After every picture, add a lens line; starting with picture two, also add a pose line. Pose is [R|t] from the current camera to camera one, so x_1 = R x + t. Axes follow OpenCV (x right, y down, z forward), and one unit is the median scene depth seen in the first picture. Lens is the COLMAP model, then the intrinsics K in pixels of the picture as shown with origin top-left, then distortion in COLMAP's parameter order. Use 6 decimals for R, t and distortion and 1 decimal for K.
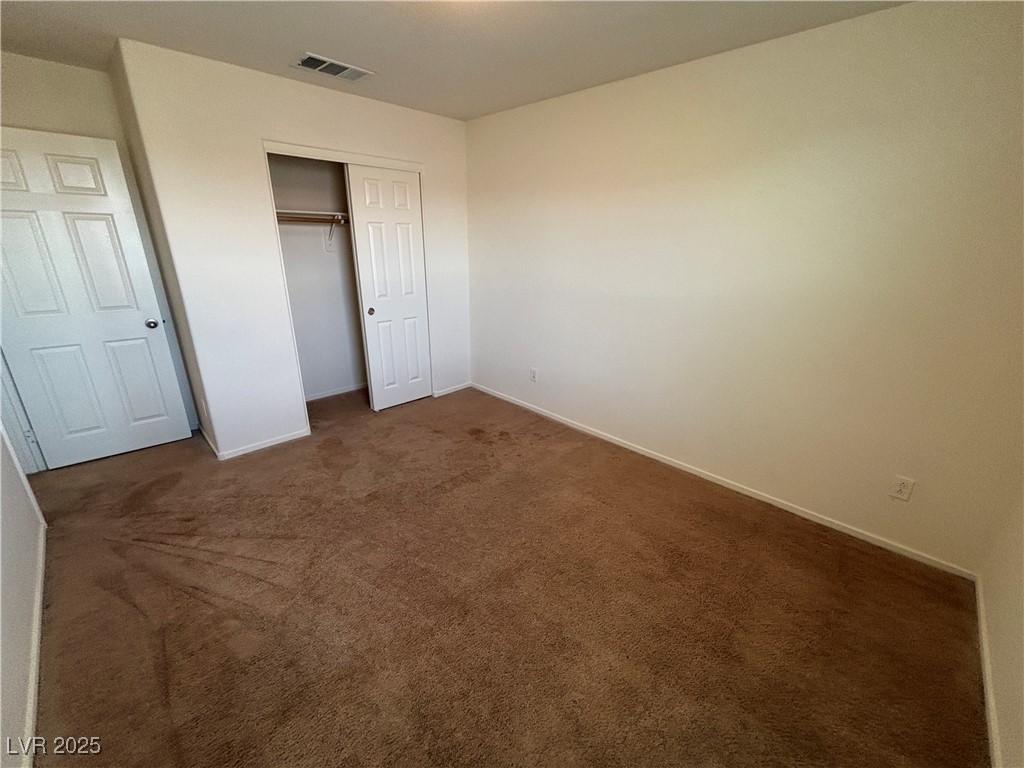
lens RADIAL K [[410.9, 0, 514.2], [0, 410.9, 382.0], [0, 0, 1]] dist [0.017744, -0.000412]
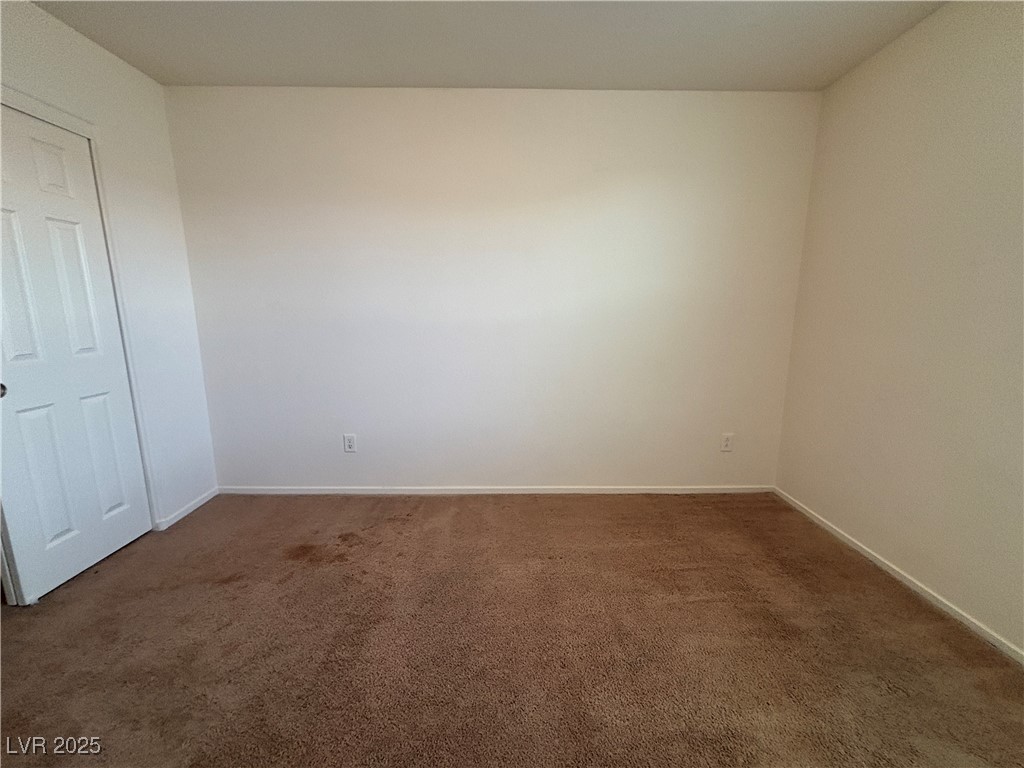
lens RADIAL K [[413.9, 0, 512.7], [0, 413.9, 383.6], [0, 0, 1]] dist [-0.000164, -0.000960]
pose [[0.704645, -0.141990, 0.695208, -0.270633], [0.240290, 0.969634, -0.045513, -0.020235], [-0.667635, 0.199121, 0.717366, 0.290241]]
